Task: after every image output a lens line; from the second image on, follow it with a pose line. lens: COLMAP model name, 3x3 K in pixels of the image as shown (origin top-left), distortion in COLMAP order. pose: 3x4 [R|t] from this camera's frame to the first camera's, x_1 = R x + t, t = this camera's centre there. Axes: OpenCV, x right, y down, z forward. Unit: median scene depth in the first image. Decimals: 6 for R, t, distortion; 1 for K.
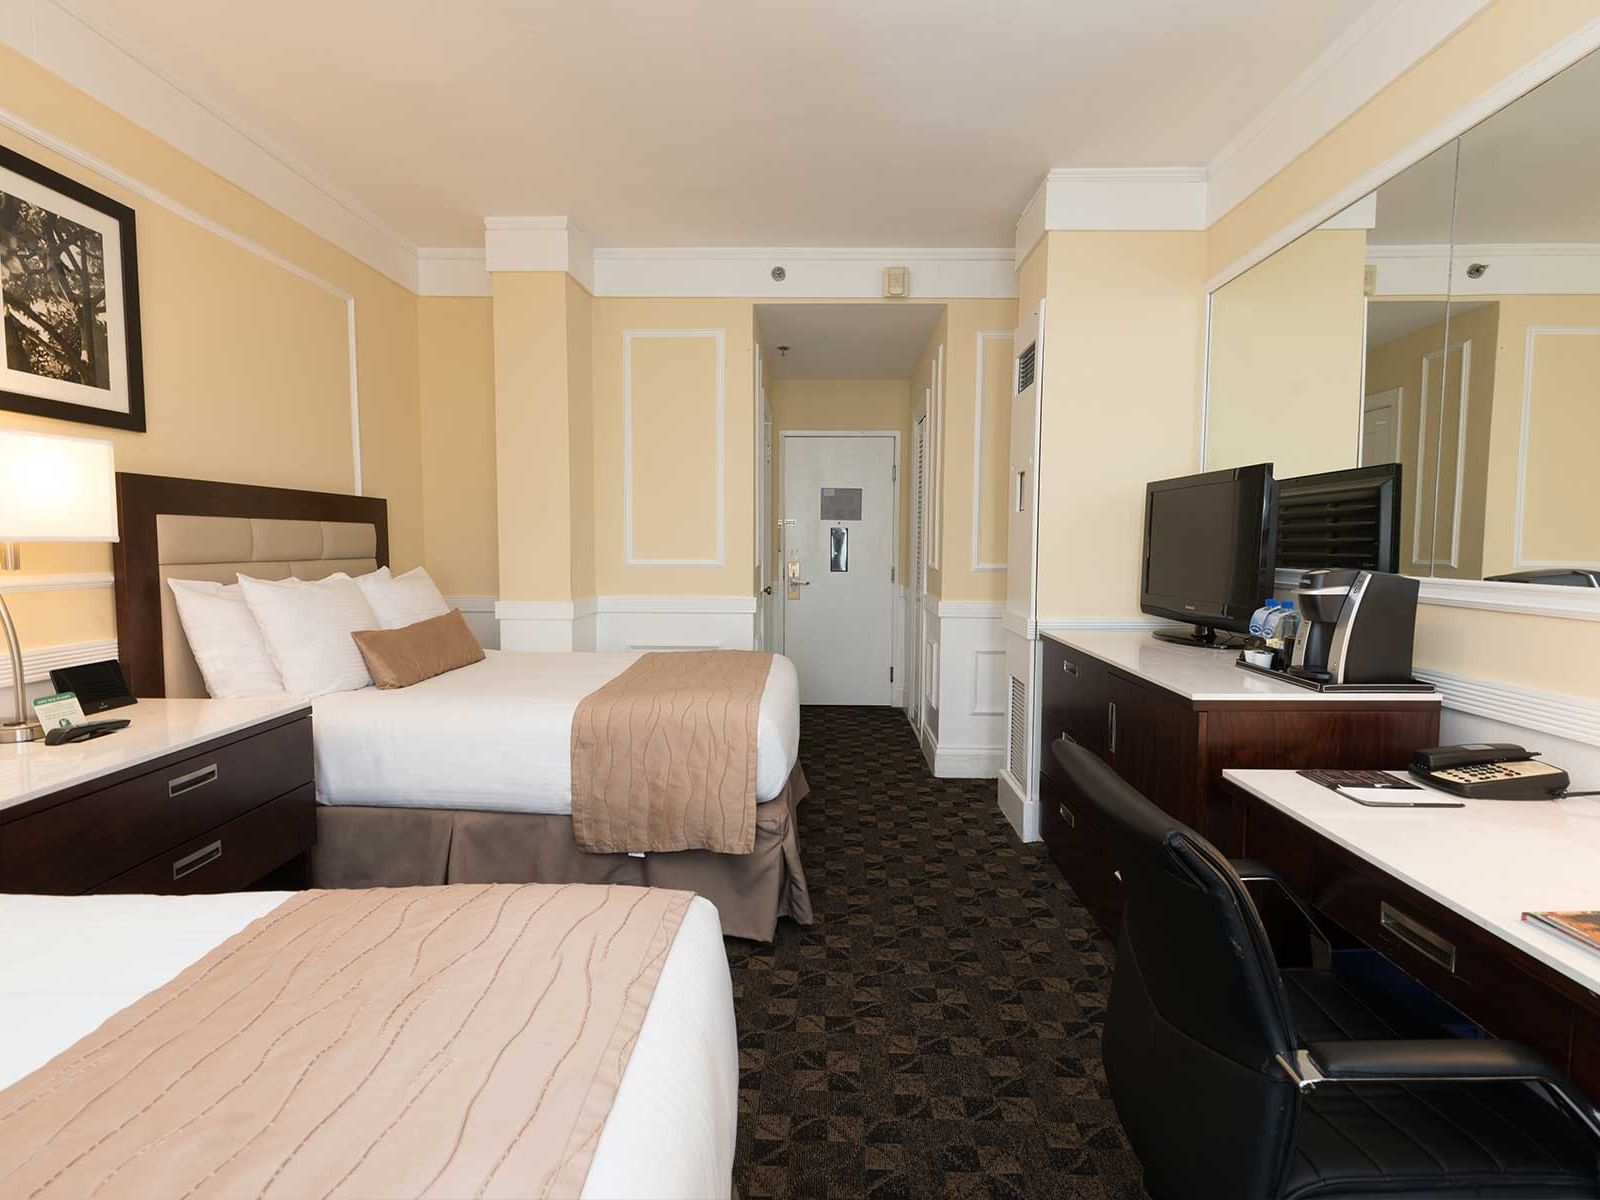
lens RADIAL K [[803.8, 0, 800.0], [0, 803.8, 600.0], [0, 0, 1]] dist [0.002999, -0.000645]
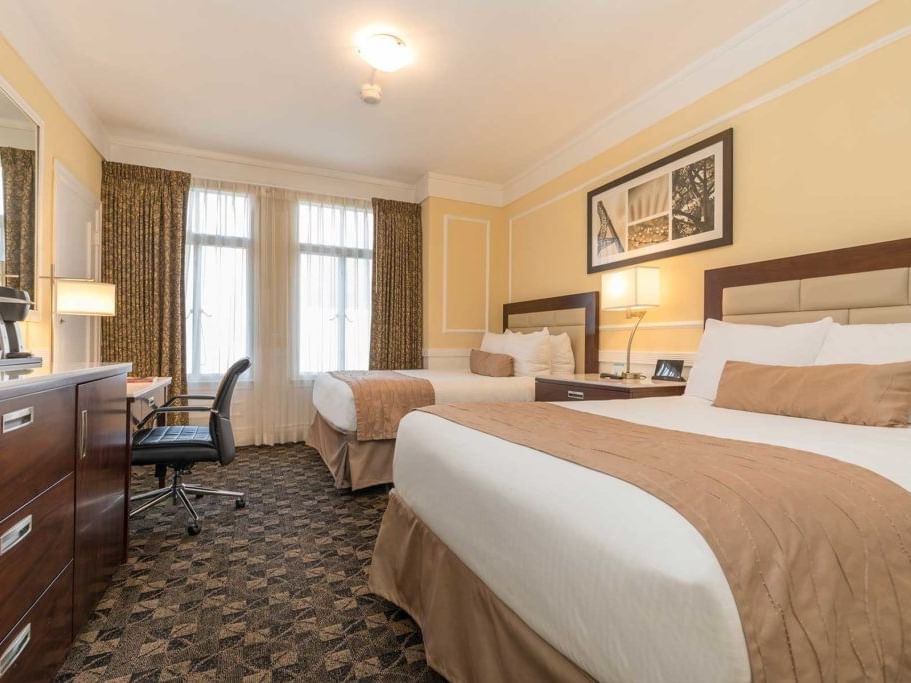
lens RADIAL K [[457.7, 0, 455.5], [0, 457.7, 341.5], [0, 0, 1]] dist [0.002999, -0.000645]
pose [[-0.903490, -0.016171, -0.428304, 0.214647], [-0.044654, 0.997401, 0.056538, -0.017804], [0.426277, 0.070207, -0.901864, 1.788024]]
